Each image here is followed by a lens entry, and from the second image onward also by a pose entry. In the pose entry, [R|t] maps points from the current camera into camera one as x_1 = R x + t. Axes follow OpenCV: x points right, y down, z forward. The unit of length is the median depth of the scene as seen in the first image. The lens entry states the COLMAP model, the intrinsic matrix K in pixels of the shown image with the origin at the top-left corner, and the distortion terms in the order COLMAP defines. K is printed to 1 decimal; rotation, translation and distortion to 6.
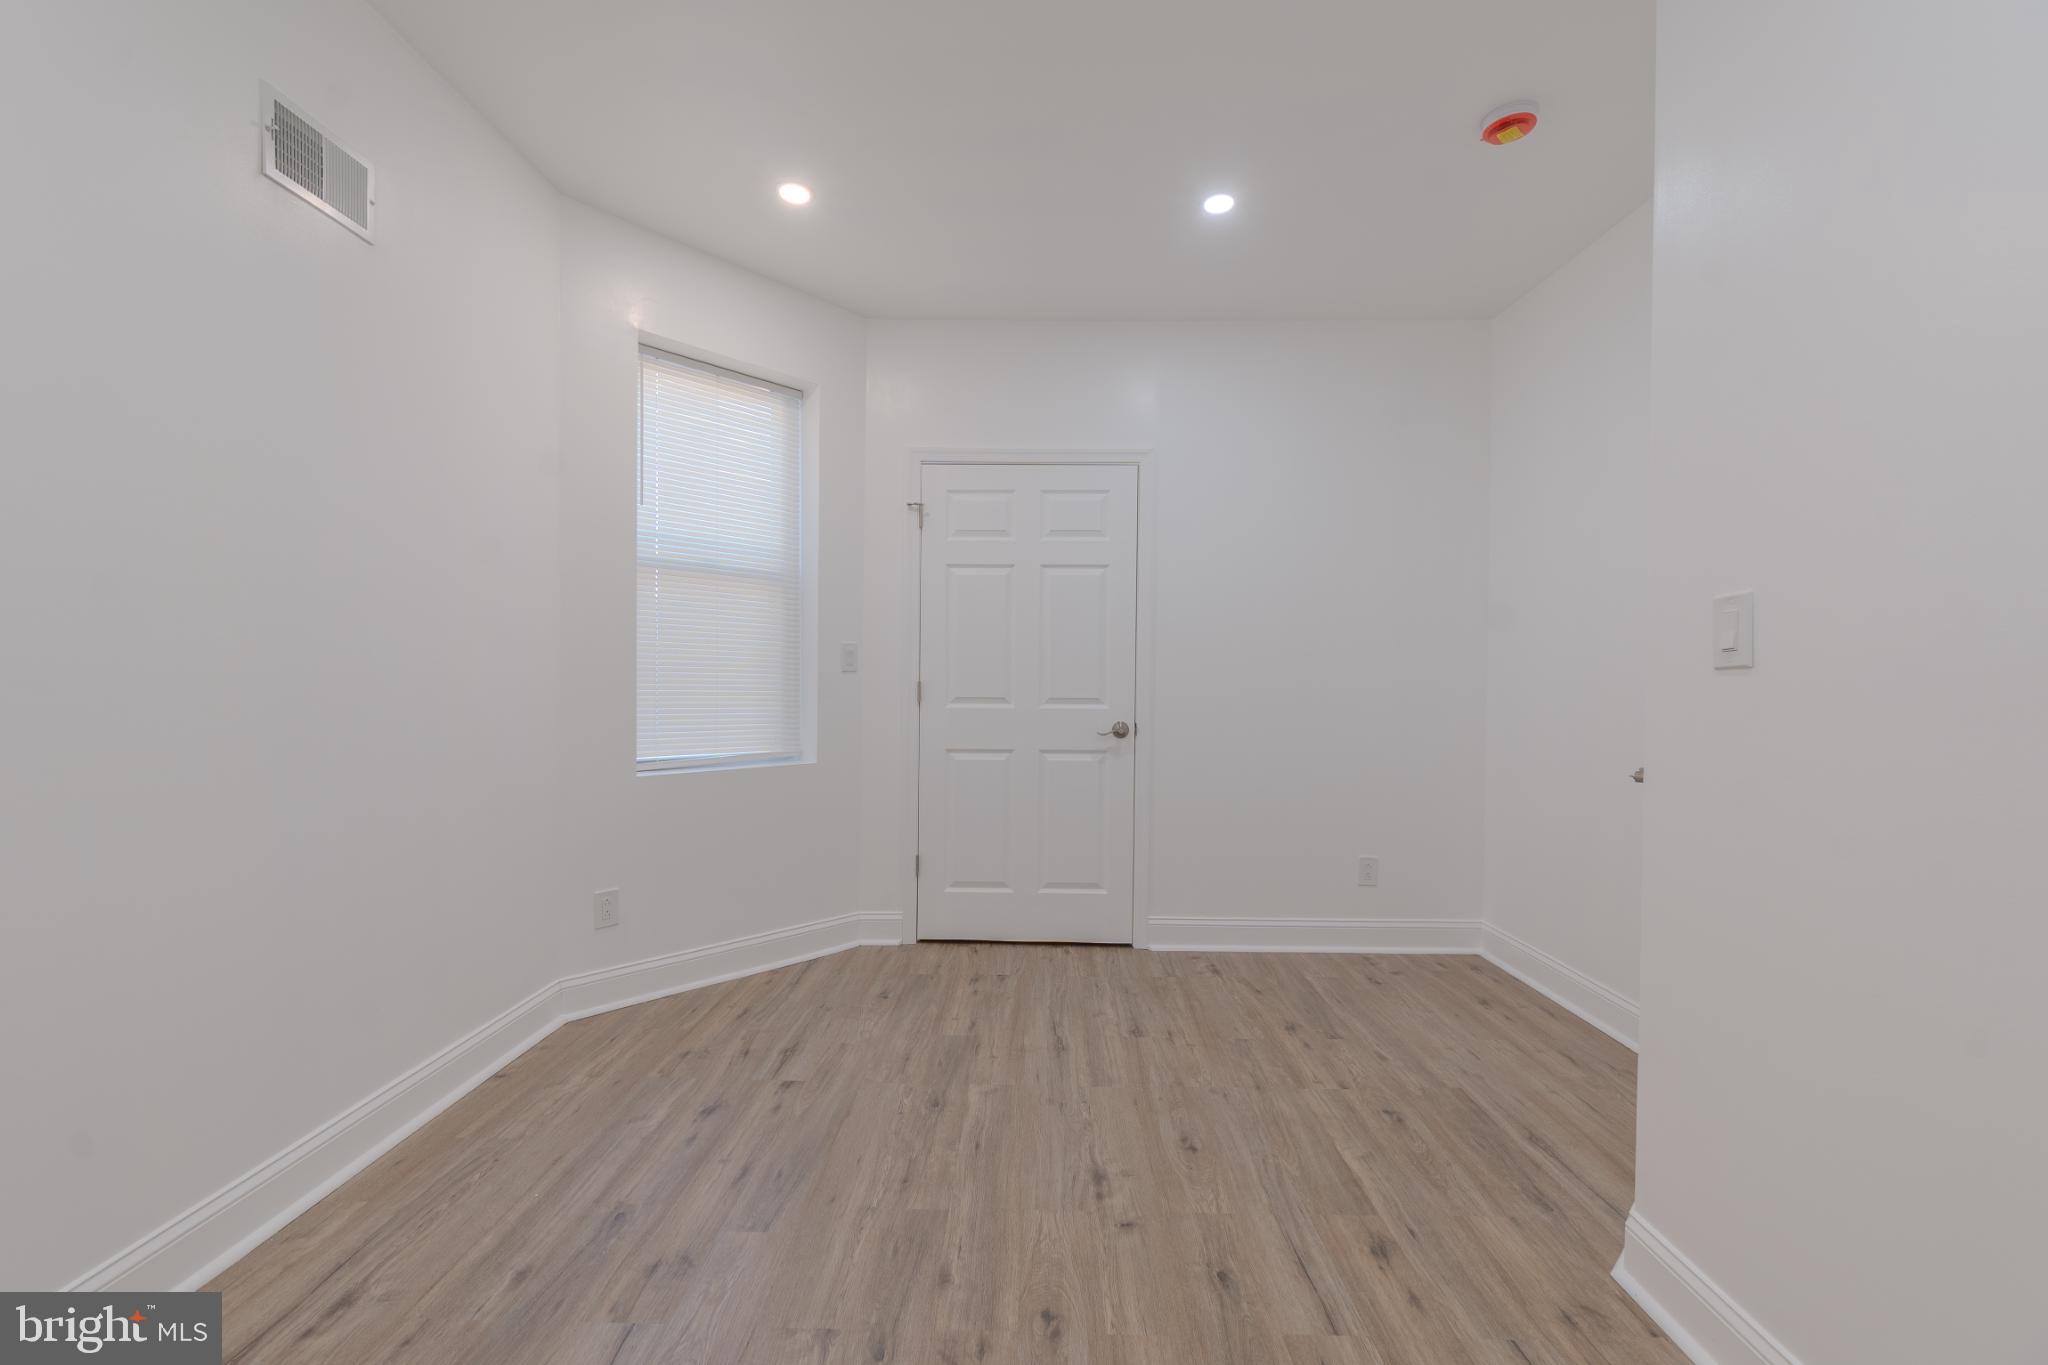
lens RADIAL K [[868.6, 0, 1022.2], [0, 868.6, 681.4], [0, 0, 1]] dist [0.006812, -0.001792]
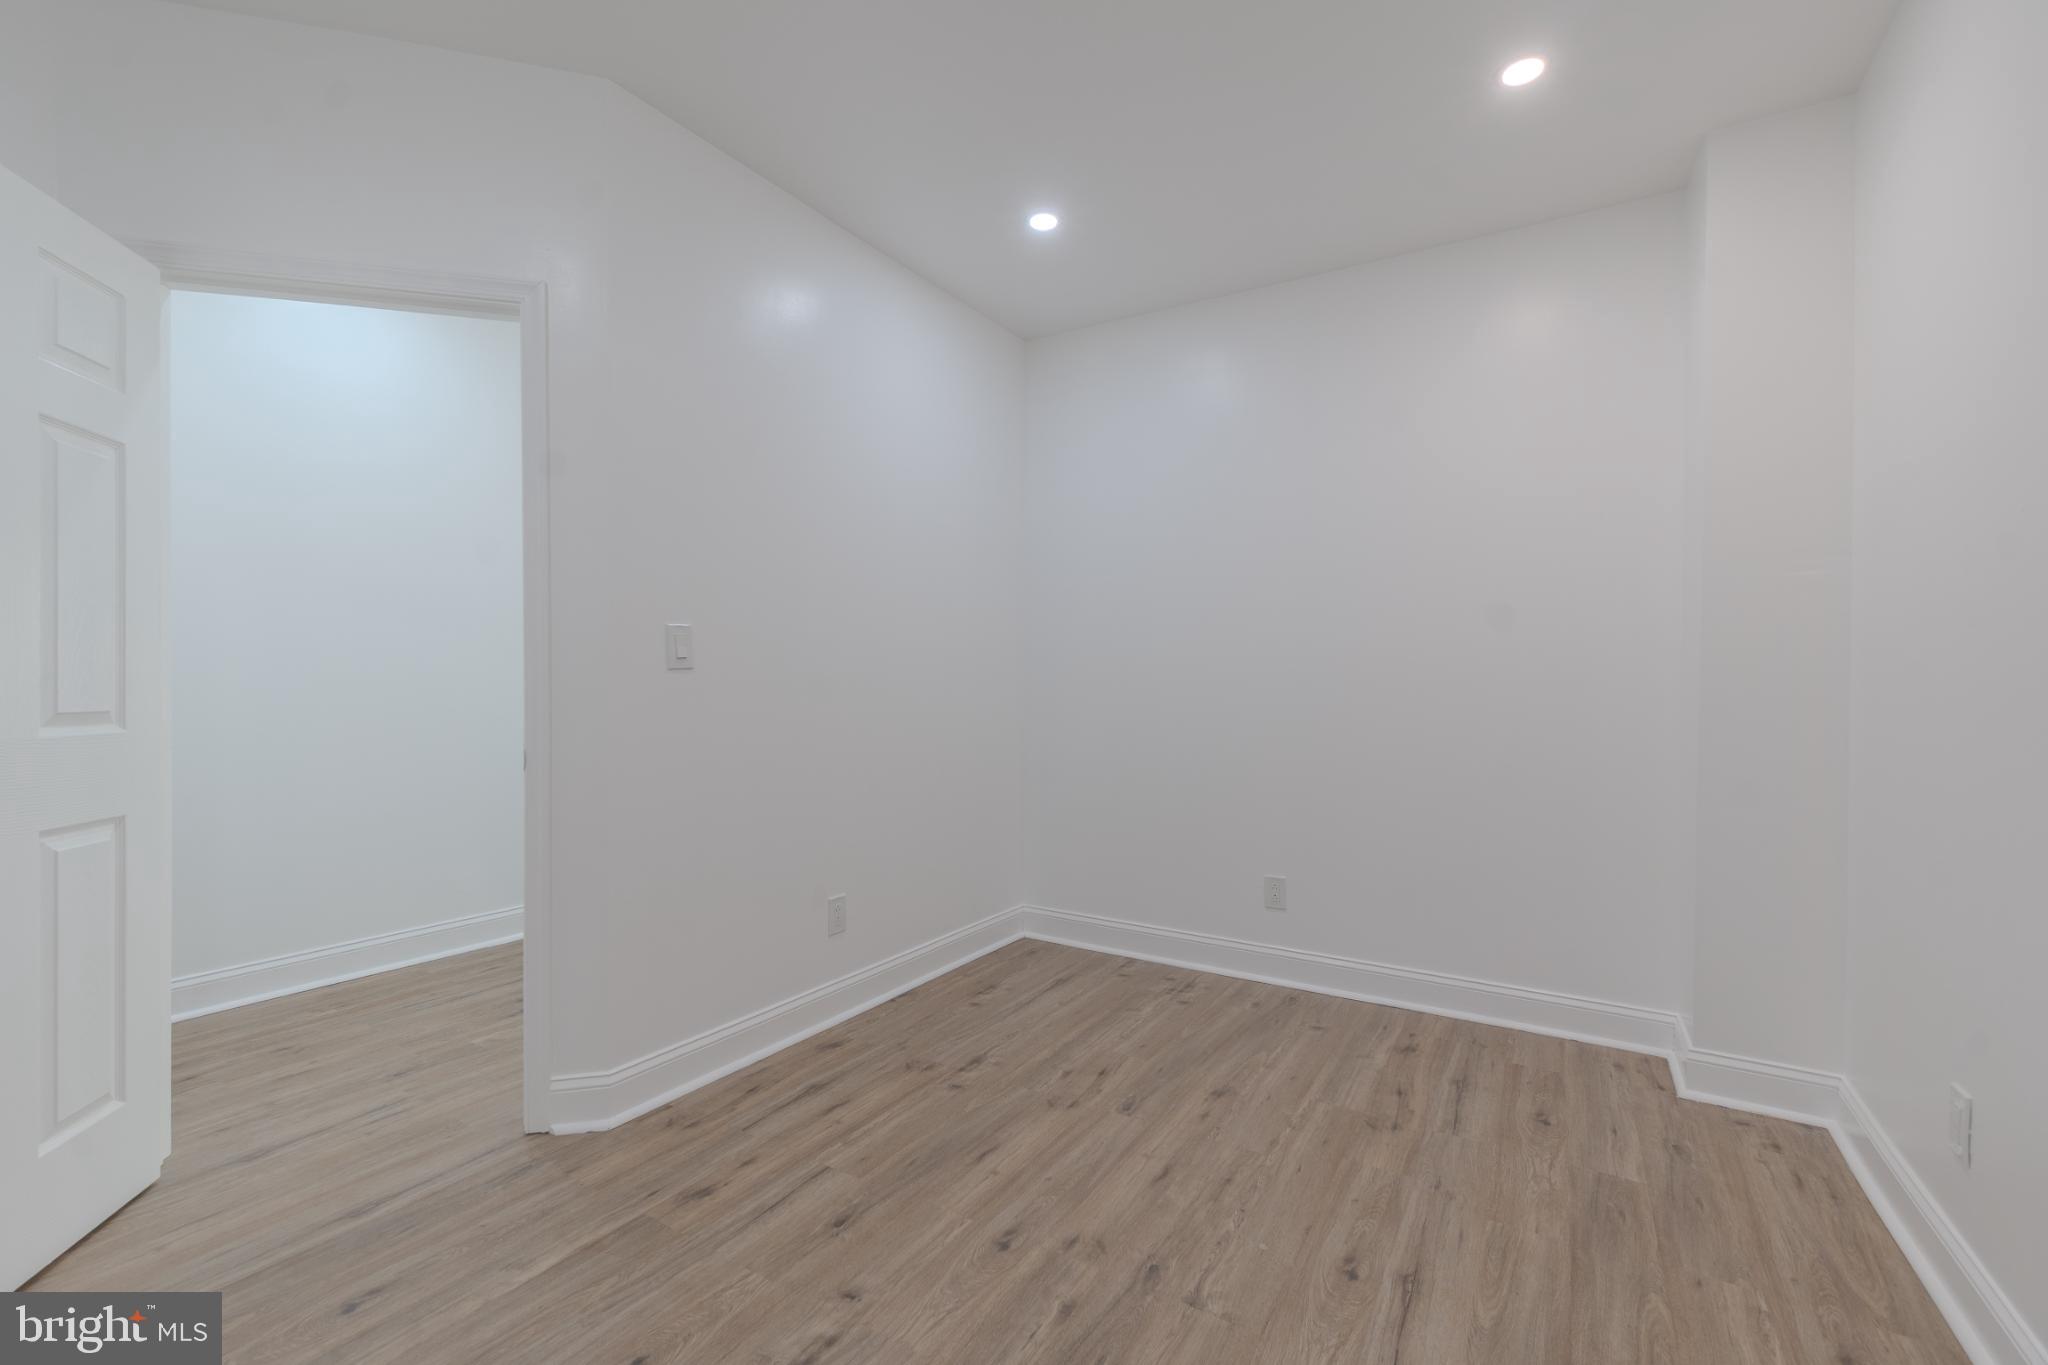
lens RADIAL K [[868.6, 0, 1025.2], [0, 868.6, 687.4], [0, 0, 1]] dist [0.006812, -0.001792]
pose [[-0.860879, -0.023642, 0.508260, -0.369849], [-0.014930, 0.999664, 0.021213, -0.015024], [-0.508591, 0.010674, -0.860942, 1.305834]]
